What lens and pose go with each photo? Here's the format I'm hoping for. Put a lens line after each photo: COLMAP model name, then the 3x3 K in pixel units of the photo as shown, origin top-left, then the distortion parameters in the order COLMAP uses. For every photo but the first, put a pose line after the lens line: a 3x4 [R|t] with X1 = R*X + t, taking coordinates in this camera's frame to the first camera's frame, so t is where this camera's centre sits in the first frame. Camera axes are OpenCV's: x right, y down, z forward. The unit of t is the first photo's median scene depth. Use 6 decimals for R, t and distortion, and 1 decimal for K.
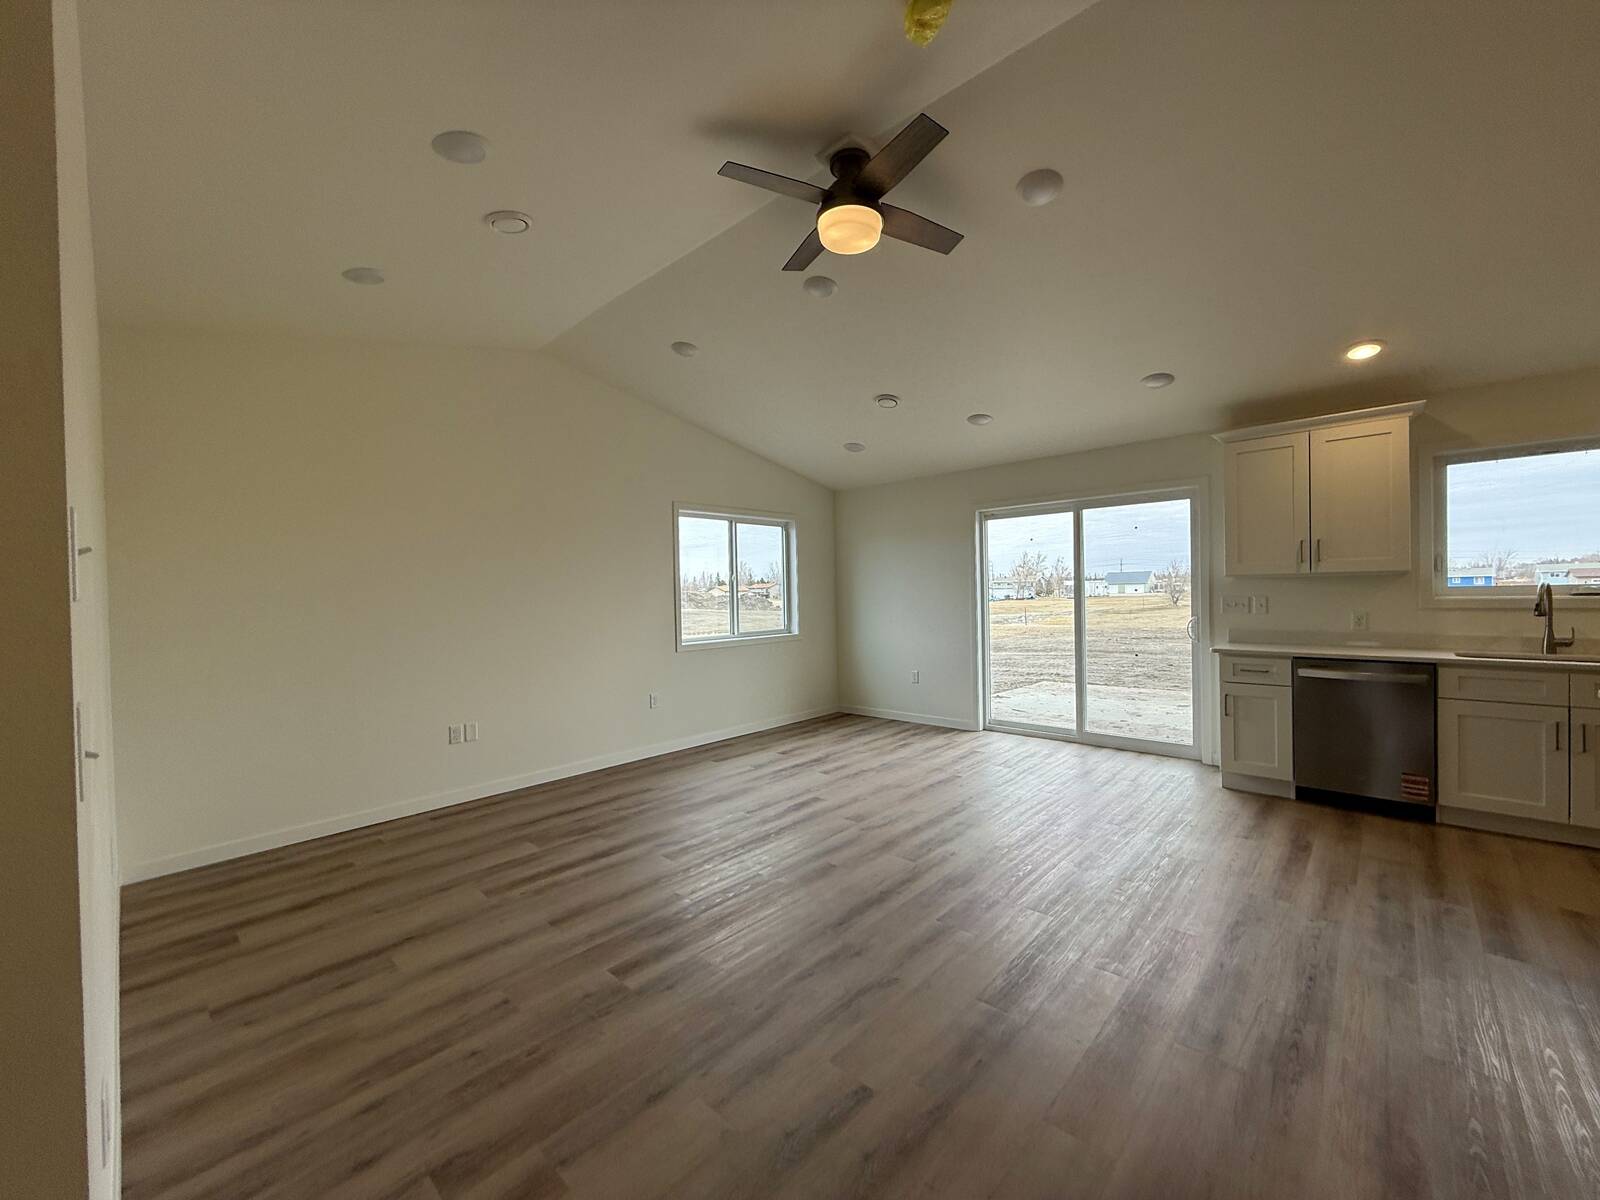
lens RADIAL K [[634.6, 0, 795.6], [0, 634.6, 600.3], [0, 0, 1]] dist [-0.000227, -0.000068]
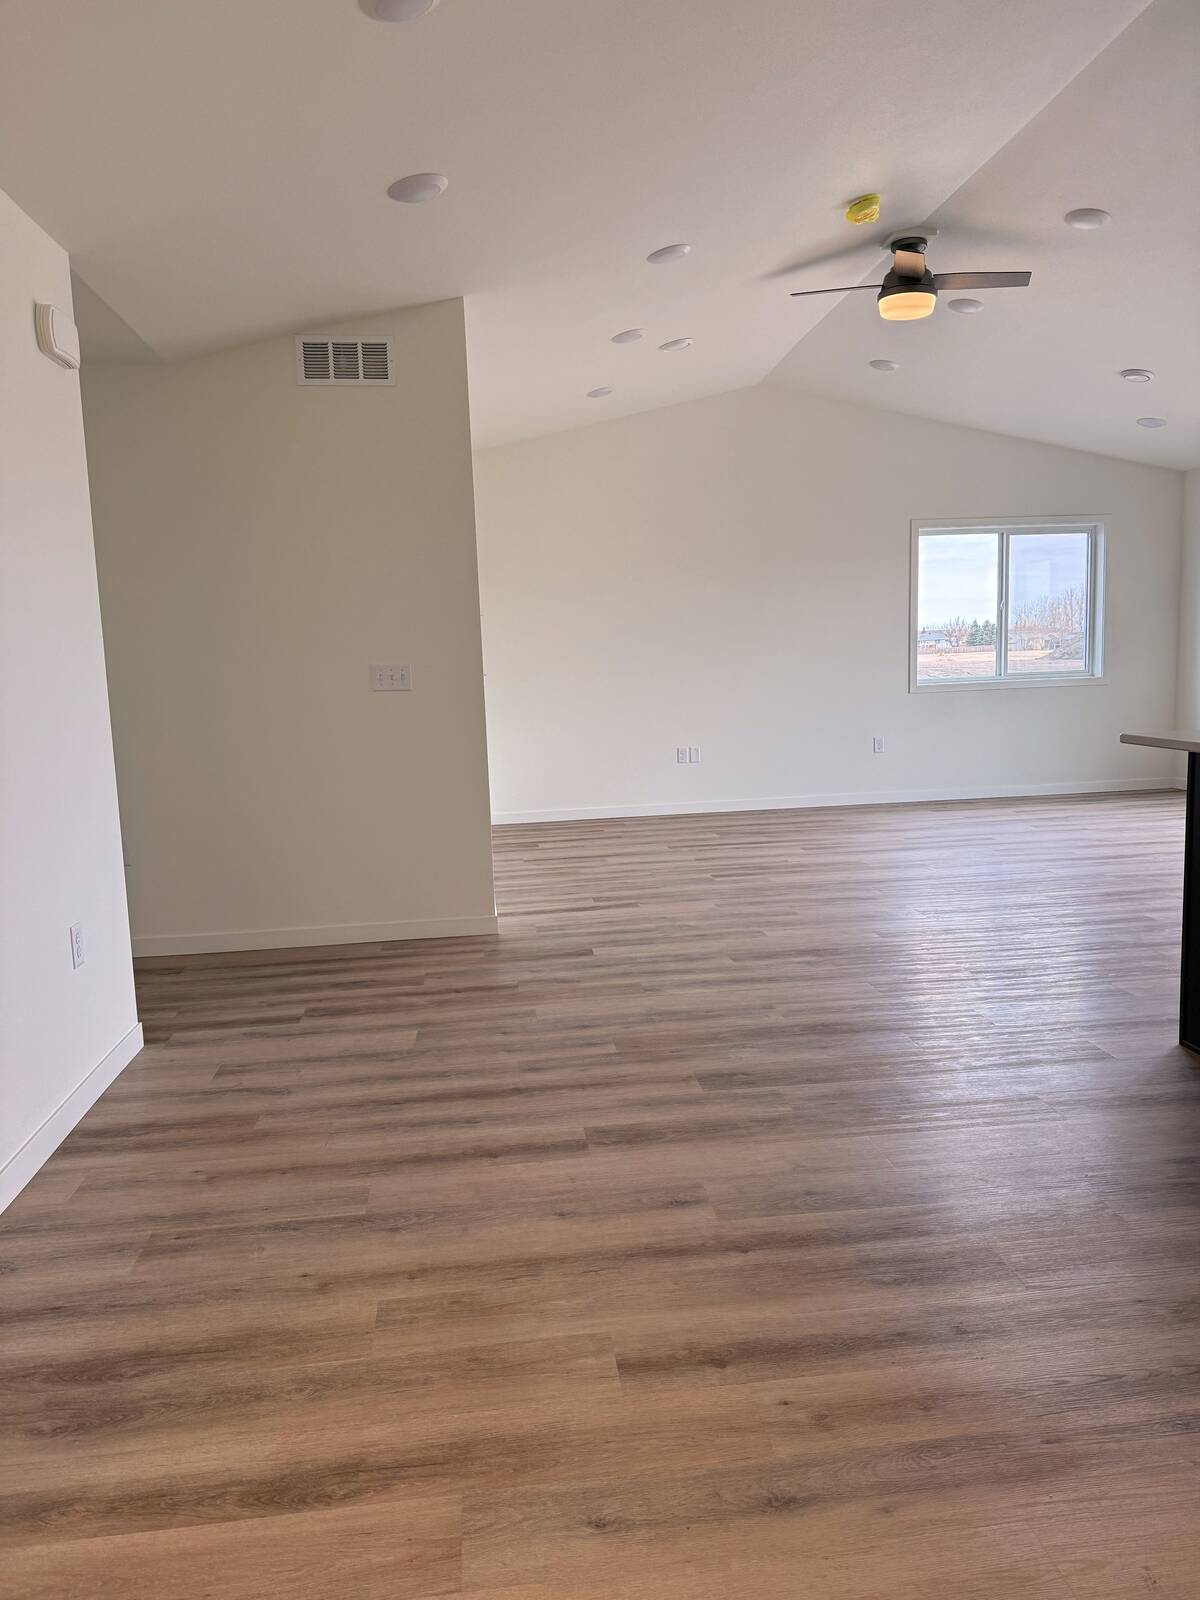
lens RADIAL K [[1115.5, 0, 600.0], [0, 1115.5, 800.0], [0, 0, 1]] dist [0.101967, -0.148862]
pose [[0.766132, 0.073701, -0.638443, 0.728369], [0.012162, 0.991562, 0.129059, 0.030612], [0.642568, -0.106641, 0.758772, -0.722716]]
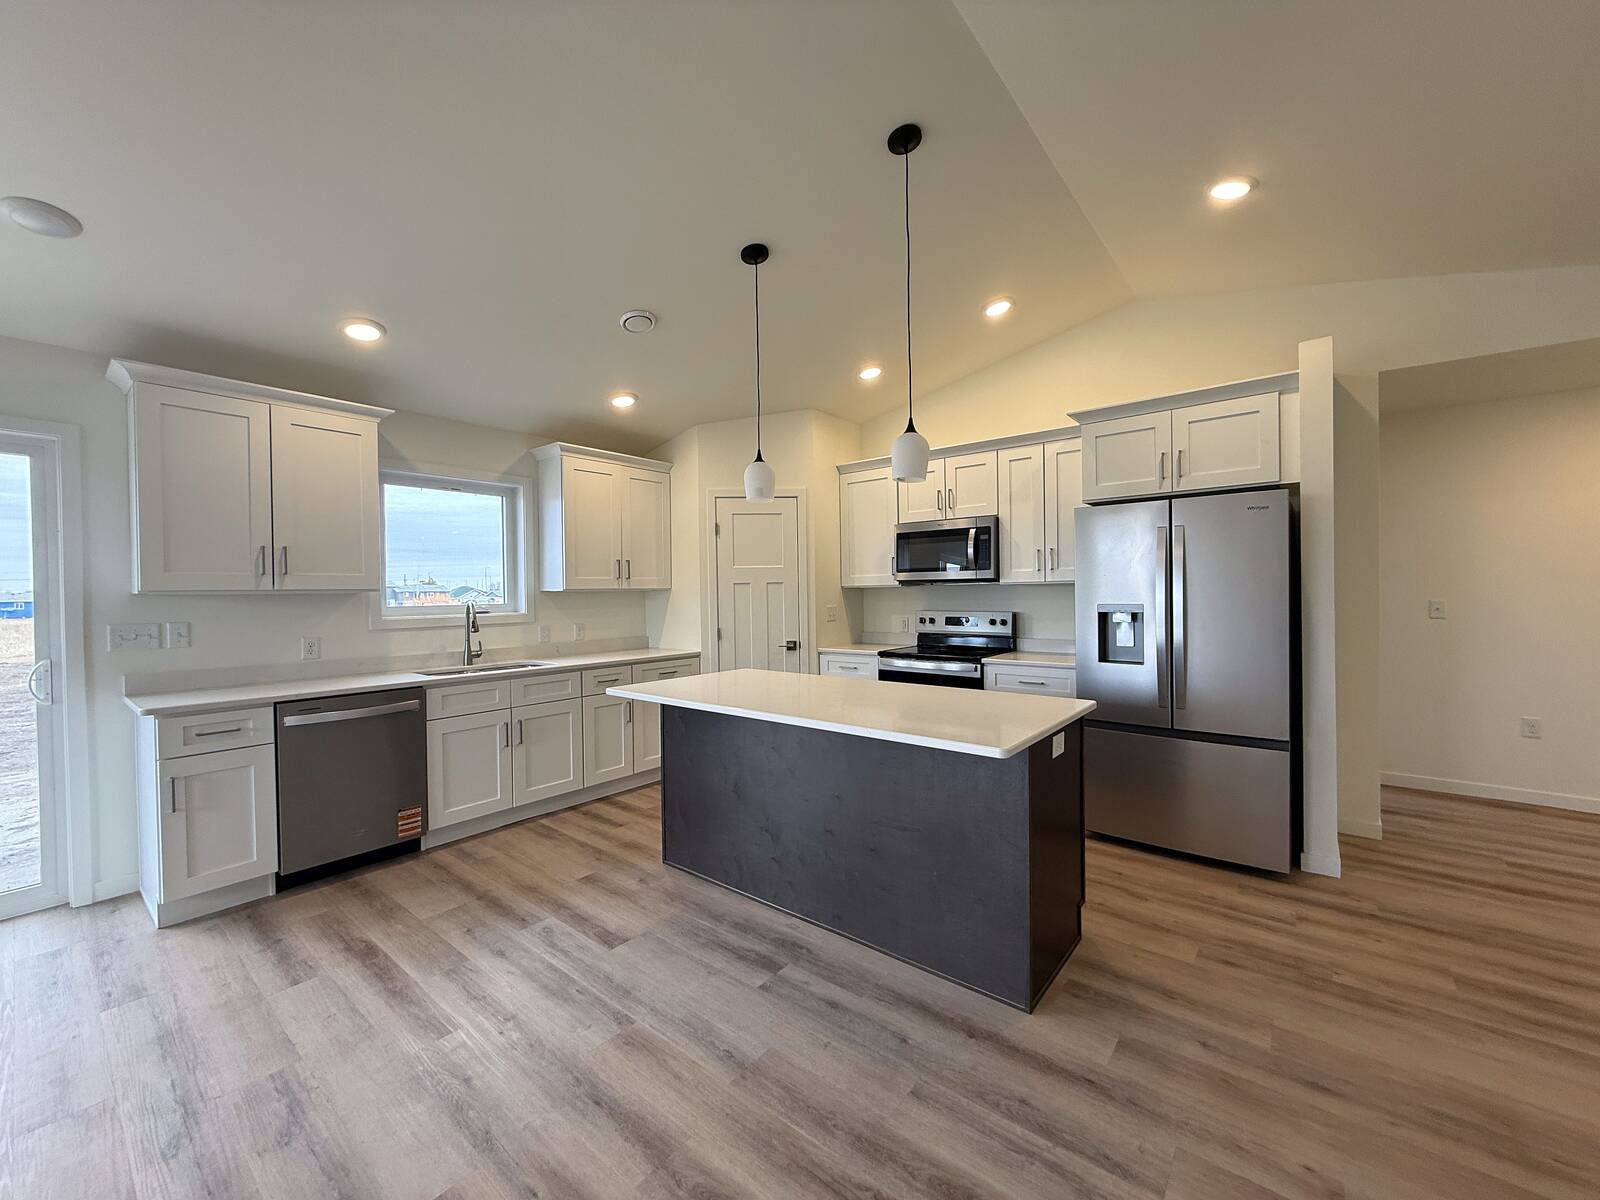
lens RADIAL K [[634.6, 0, 795.6], [0, 634.6, 600.3], [0, 0, 1]] dist [-0.000227, -0.000068]
pose [[-0.070785, 0.009048, 0.997451, 0.003985], [0.028070, 0.999581, -0.007075, -0.007076], [-0.997097, 0.027498, -0.071009, 0.447995]]
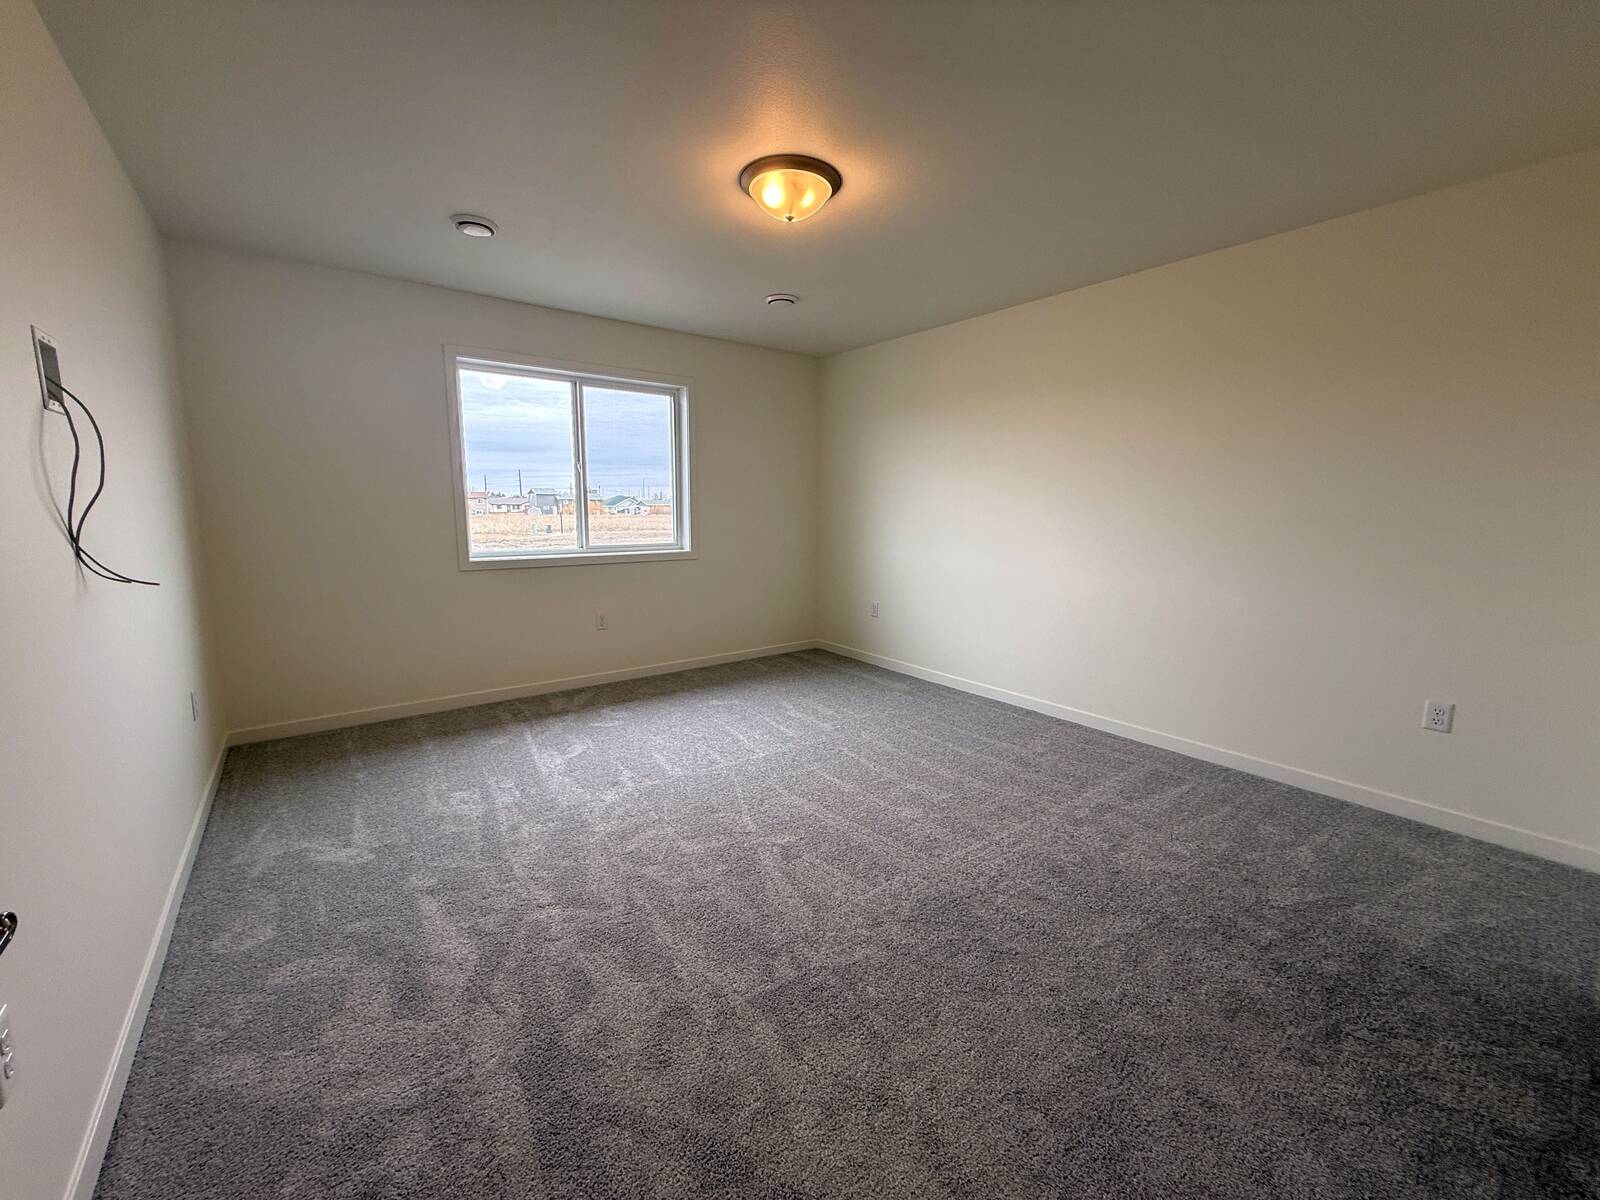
lens RADIAL K [[634.6, 0, 795.6], [0, 634.6, 600.3], [0, 0, 1]] dist [-0.000227, -0.000068]
pose [[0.984020, 0.054570, -0.169490, 0.425301], [-0.029948, 0.989042, 0.144565, 0.002944], [0.175522, -0.137179, 0.974871, 0.566909]]
